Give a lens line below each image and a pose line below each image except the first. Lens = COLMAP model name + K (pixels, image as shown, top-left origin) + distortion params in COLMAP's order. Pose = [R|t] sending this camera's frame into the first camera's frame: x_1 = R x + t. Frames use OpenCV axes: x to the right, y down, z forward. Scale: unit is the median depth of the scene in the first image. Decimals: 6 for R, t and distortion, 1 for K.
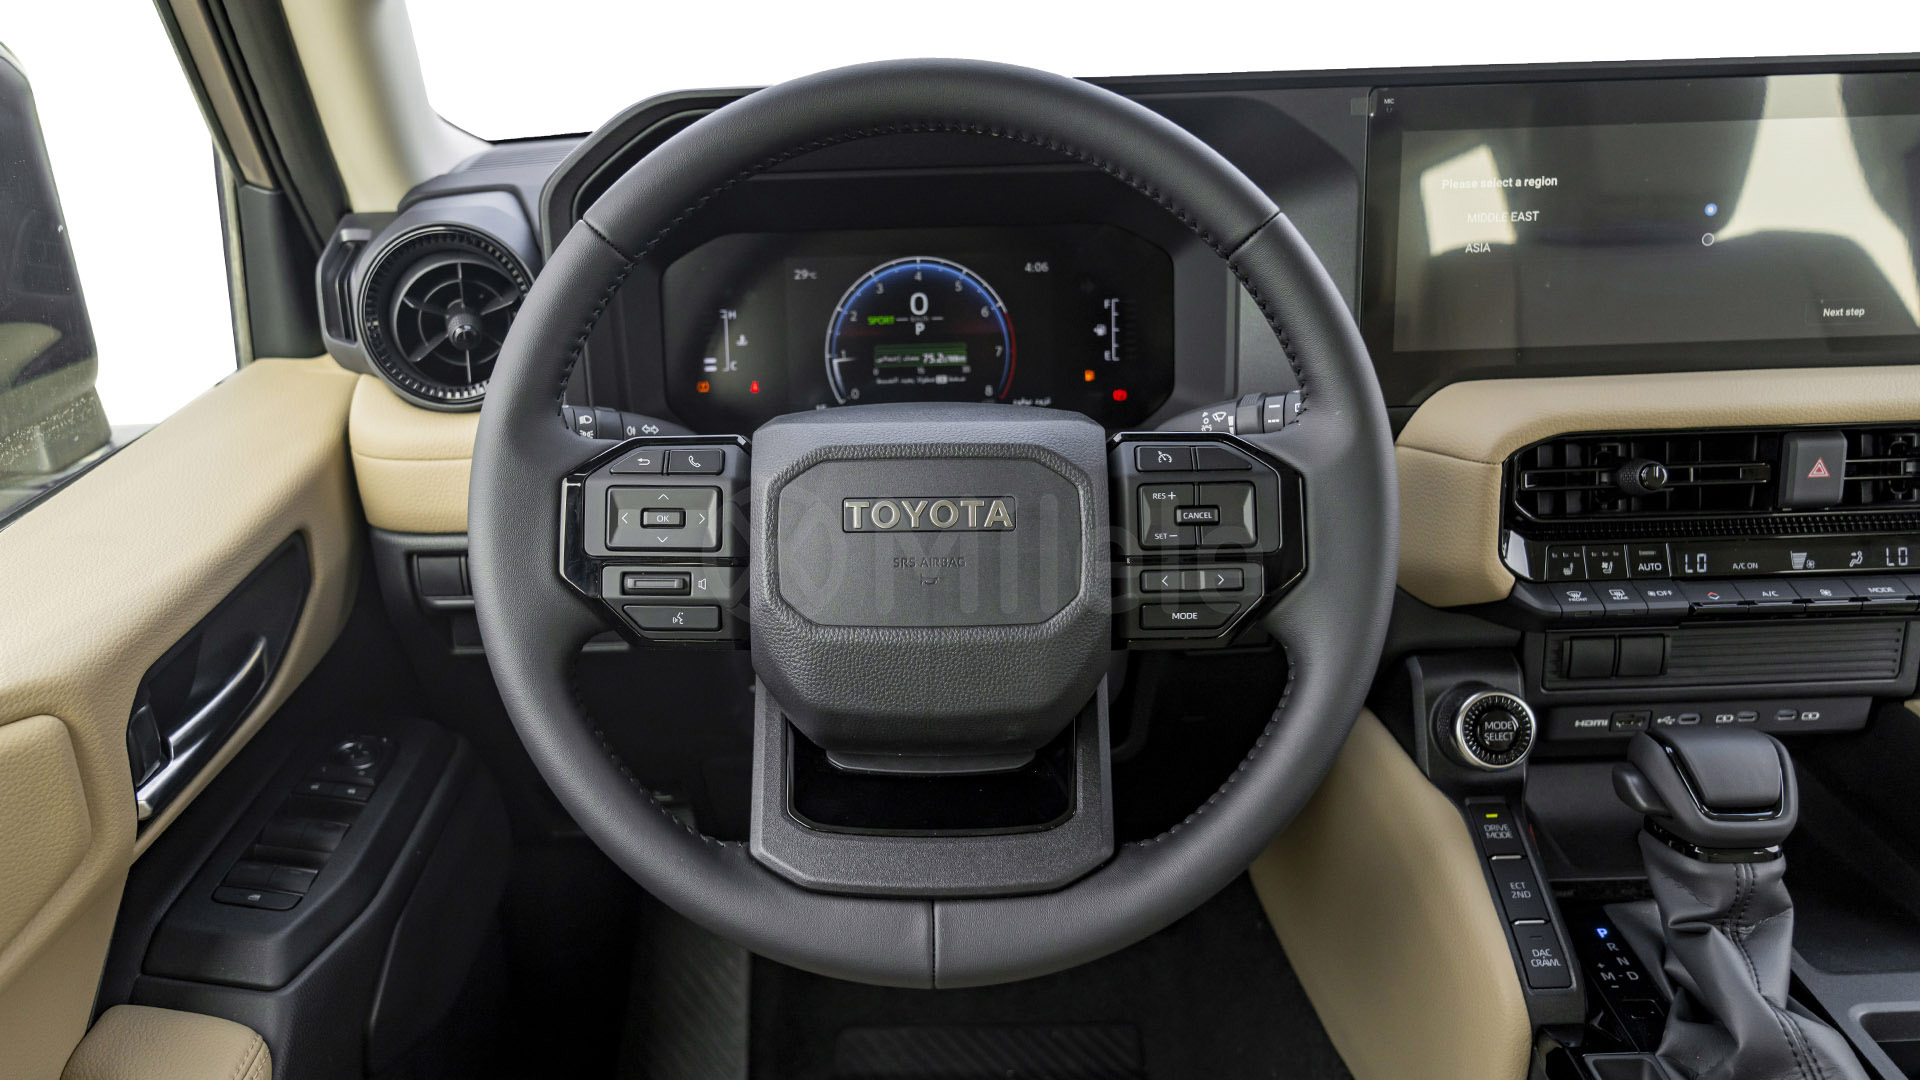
lens RADIAL K [[1445.6, 0, 960.7], [0, 1445.6, 550.4], [0, 0, 1]] dist [-0.032546, 0.016024]
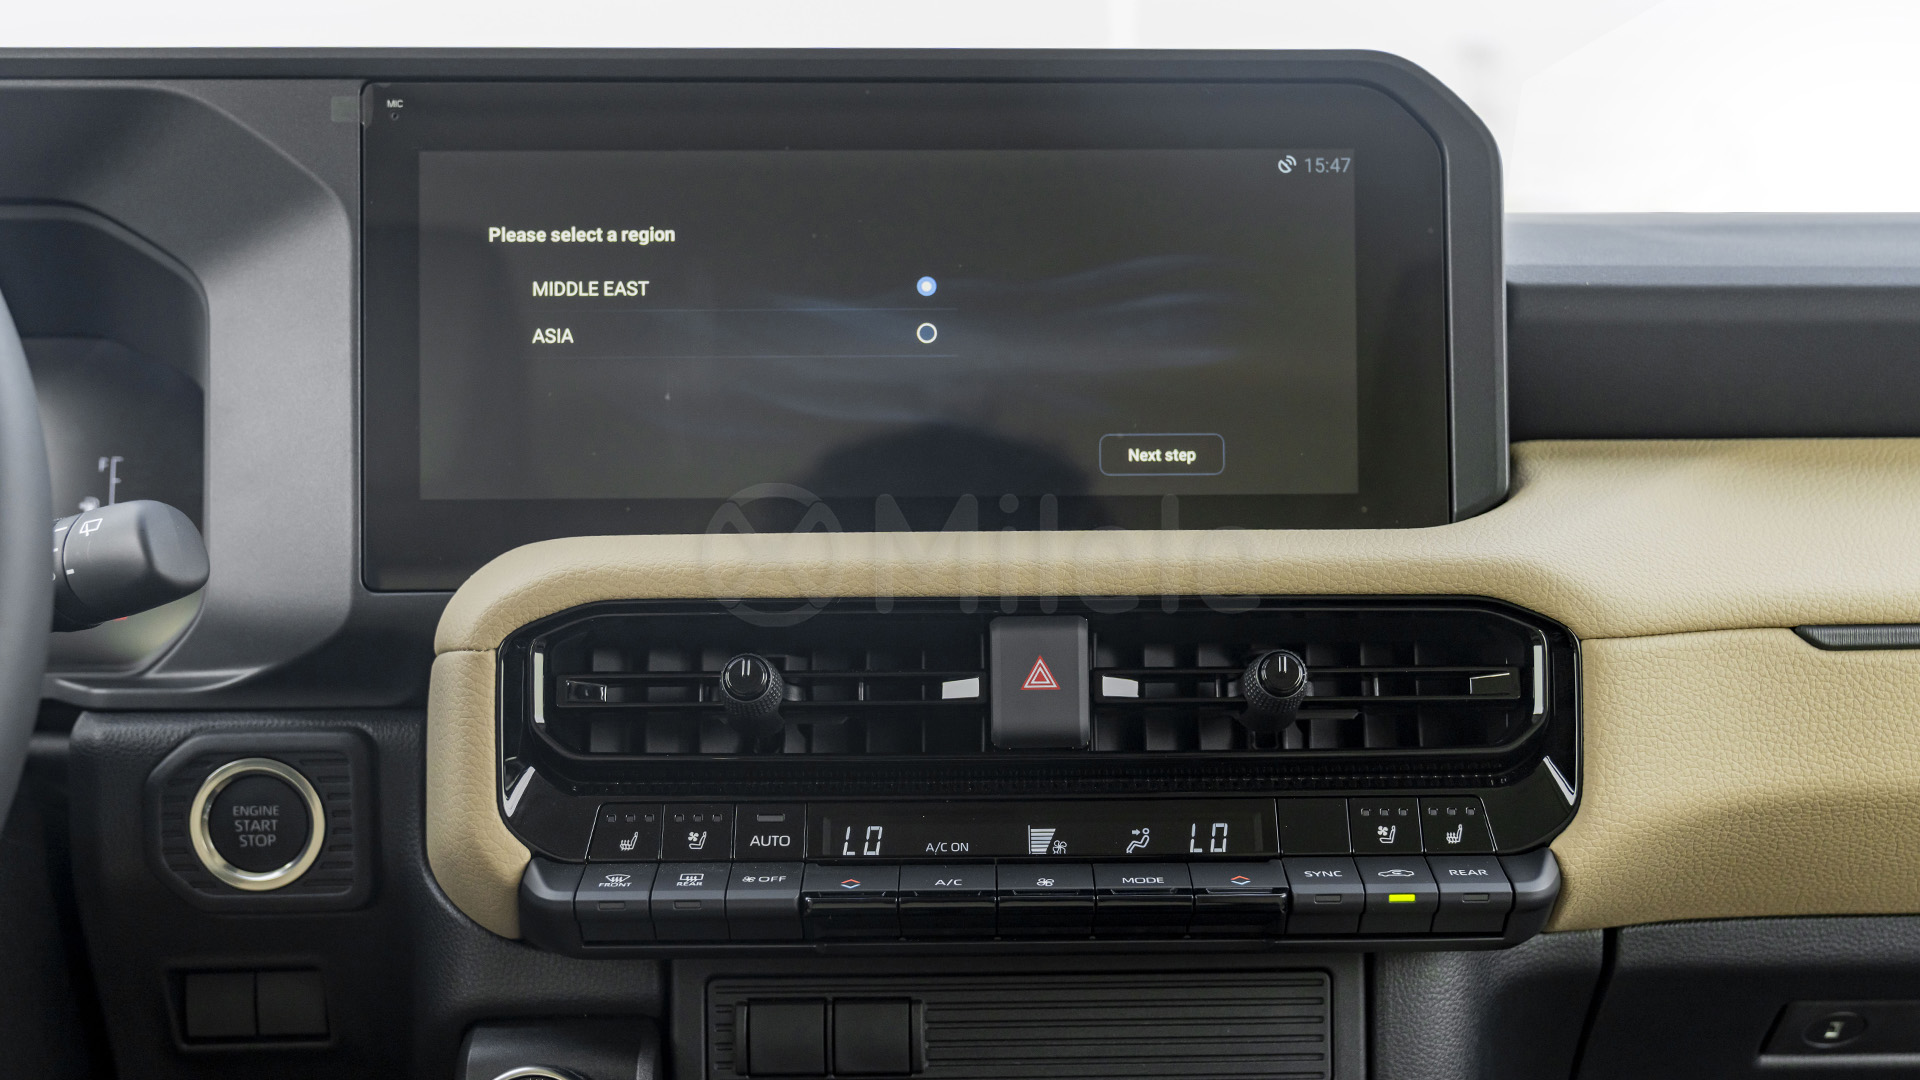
lens RADIAL K [[2210.3, 0, 1017.5], [0, 2210.3, 623.6], [0, 0, 1]] dist [0.013915, 0.000000]
pose [[0.999224, 0.028169, 0.027532, 0.542666], [-0.020012, 0.965100, -0.261116, 0.155469], [-0.033927, 0.260362, 0.964915, 0.107172]]
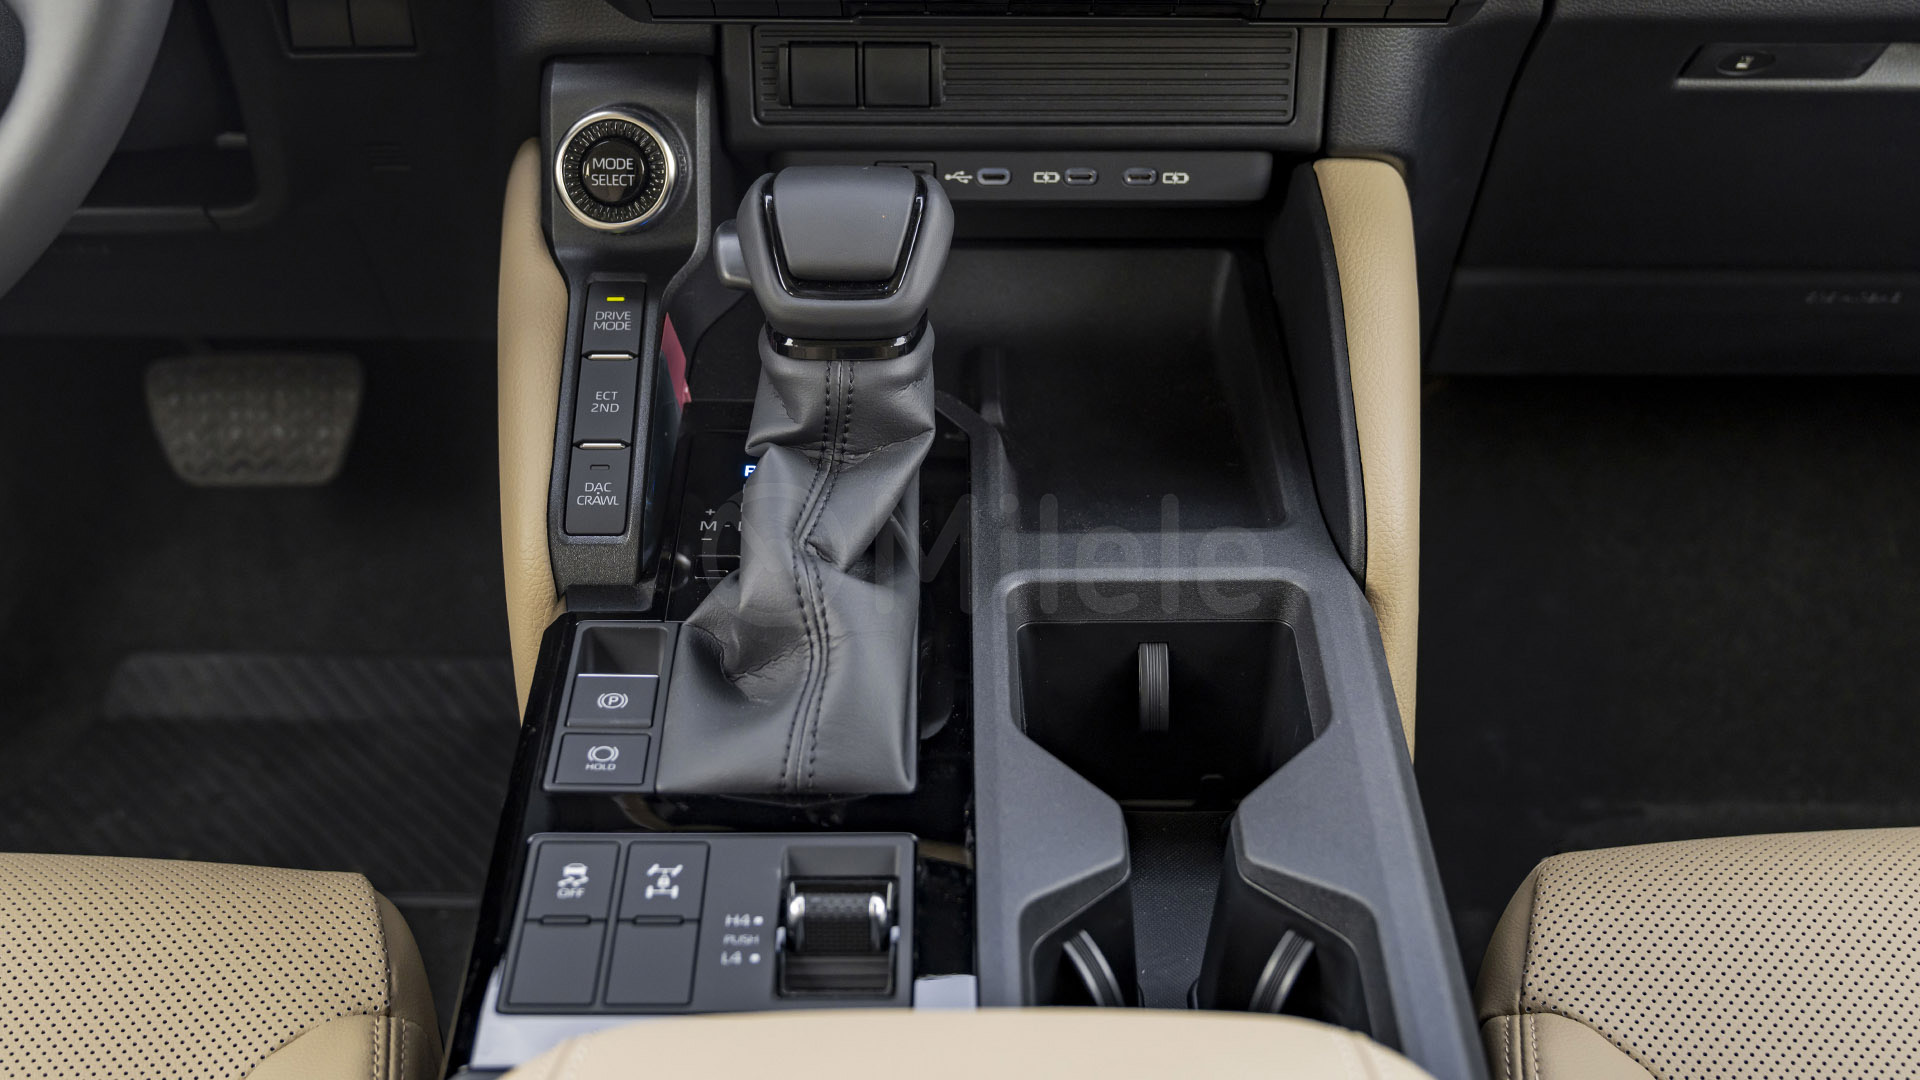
lens RADIAL K [[2332.3, 0, 966.5], [0, 2332.3, 391.2], [0, 0, 1]] dist [0.023333, 0.000000]
pose [[0.999168, 0.030840, 0.026704, 0.519582], [-0.034844, 0.985596, 0.165487, 0.040864], [-0.021216, -0.166279, 0.985850, -0.096300]]
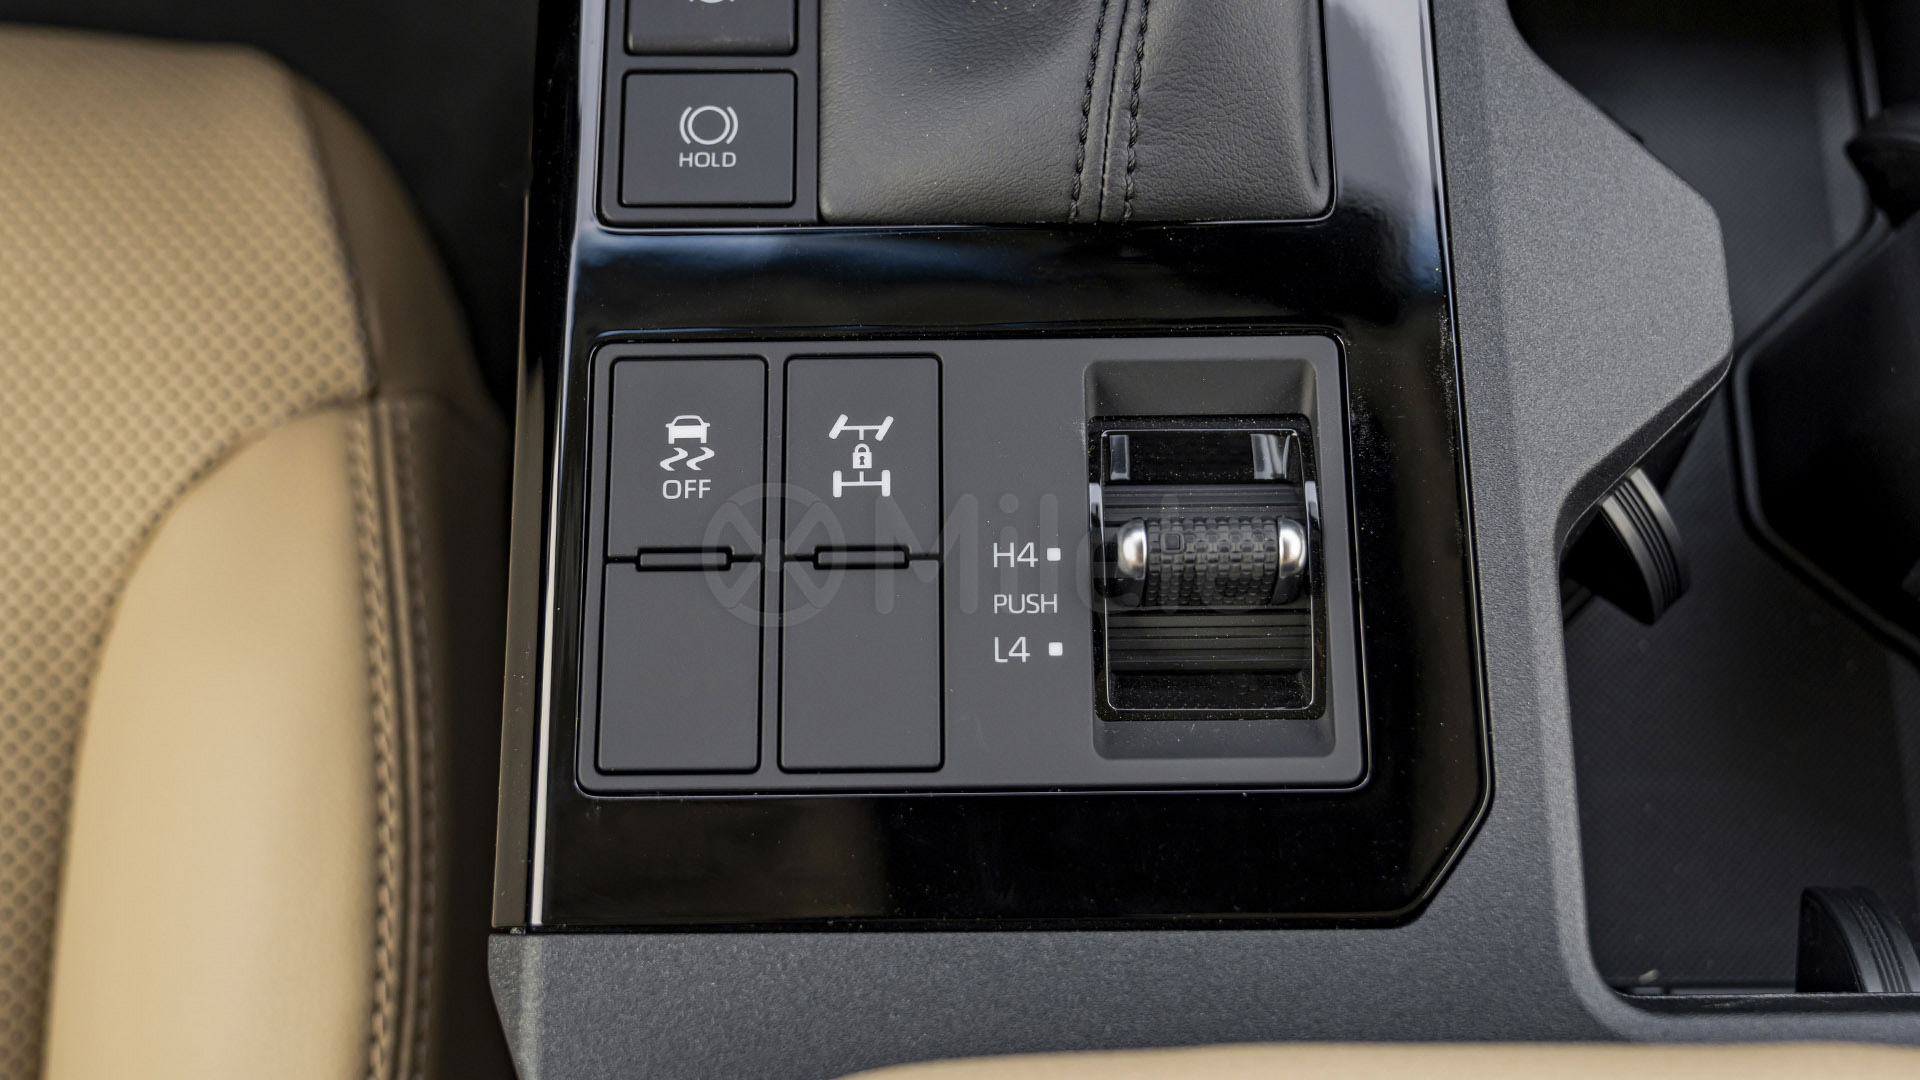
lens RADIAL K [[2464.4, 0, 965.2], [0, 2464.4, 536.8], [0, 0, 1]] dist [0.004735, 0.000000]
pose [[0.999771, 0.002899, 0.021195, 0.445467], [-0.017767, 0.664335, 0.747224, 0.024577], [-0.011914, -0.747429, 0.664234, 0.408022]]
